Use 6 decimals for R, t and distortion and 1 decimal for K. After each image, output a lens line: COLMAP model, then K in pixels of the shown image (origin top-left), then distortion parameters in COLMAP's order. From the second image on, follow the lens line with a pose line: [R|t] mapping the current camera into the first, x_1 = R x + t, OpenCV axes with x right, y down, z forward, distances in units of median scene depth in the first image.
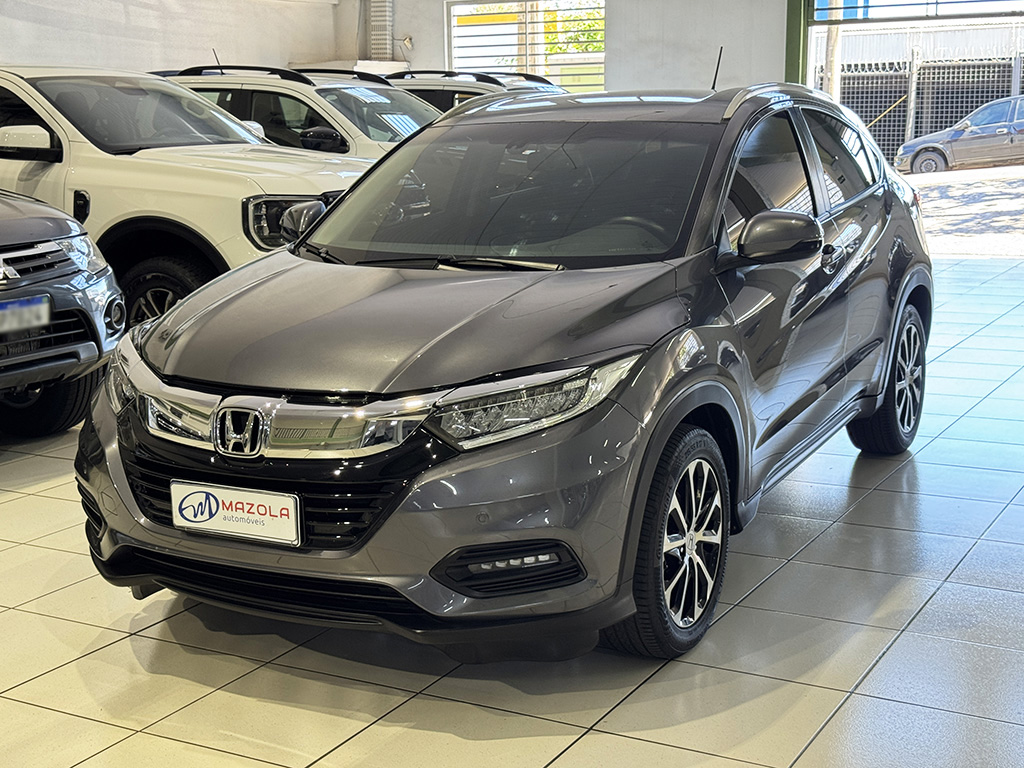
lens RADIAL K [[1453.2, 0, 517.9], [0, 1453.2, 379.3], [0, 0, 1]] dist [0.100766, 0.000000]
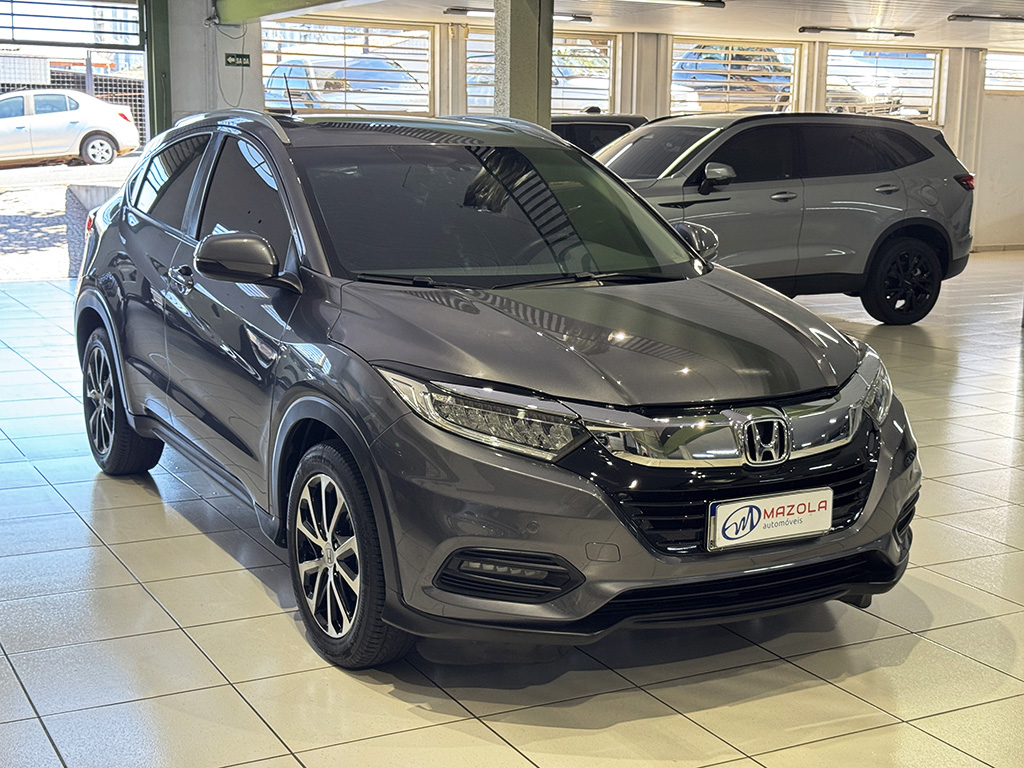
lens RADIAL K [[1453.2, 0, 514.5], [0, 1453.2, 387.0], [0, 0, 1]] dist [0.100766, 0.000000]
pose [[0.540588, -0.118867, 0.832848, -1.126217], [0.130262, 0.989856, 0.056724, -0.082919], [-0.831142, 0.077825, 0.550588, 0.562544]]
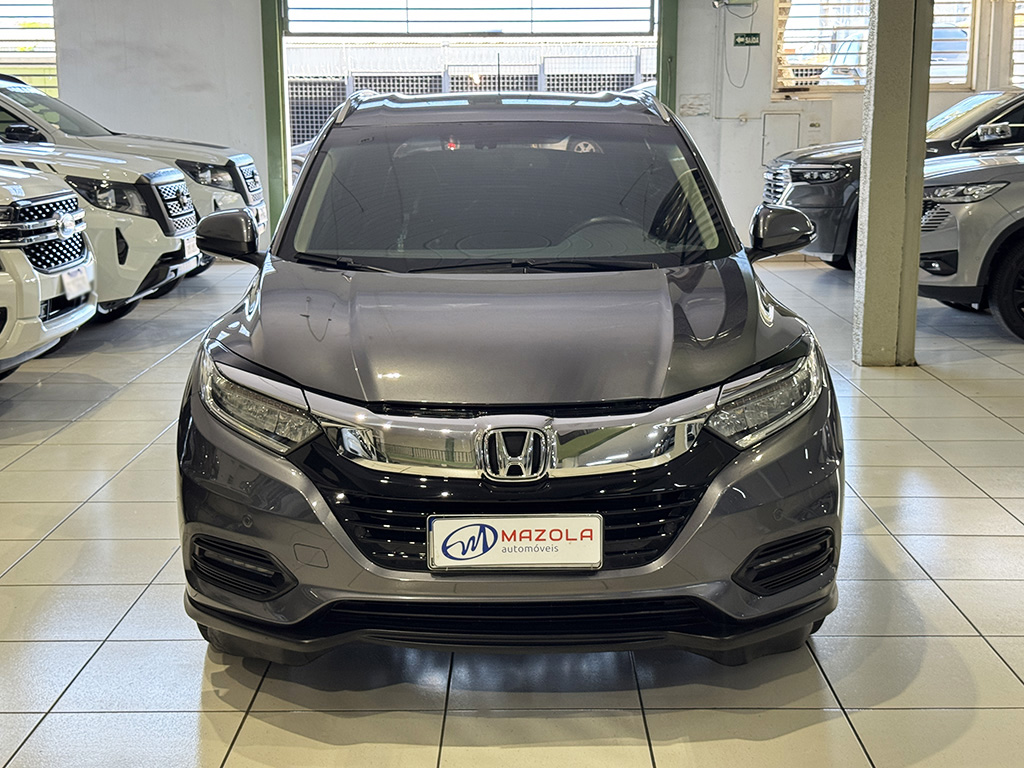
lens RADIAL K [[1453.2, 0, 512.0], [0, 1453.2, 384.9], [0, 0, 1]] dist [0.100766, 0.000000]
pose [[0.875031, -0.076135, 0.478041, -0.612228], [0.078847, 0.996782, 0.014426, -0.019895], [-0.477601, 0.025069, 0.878219, 0.196261]]
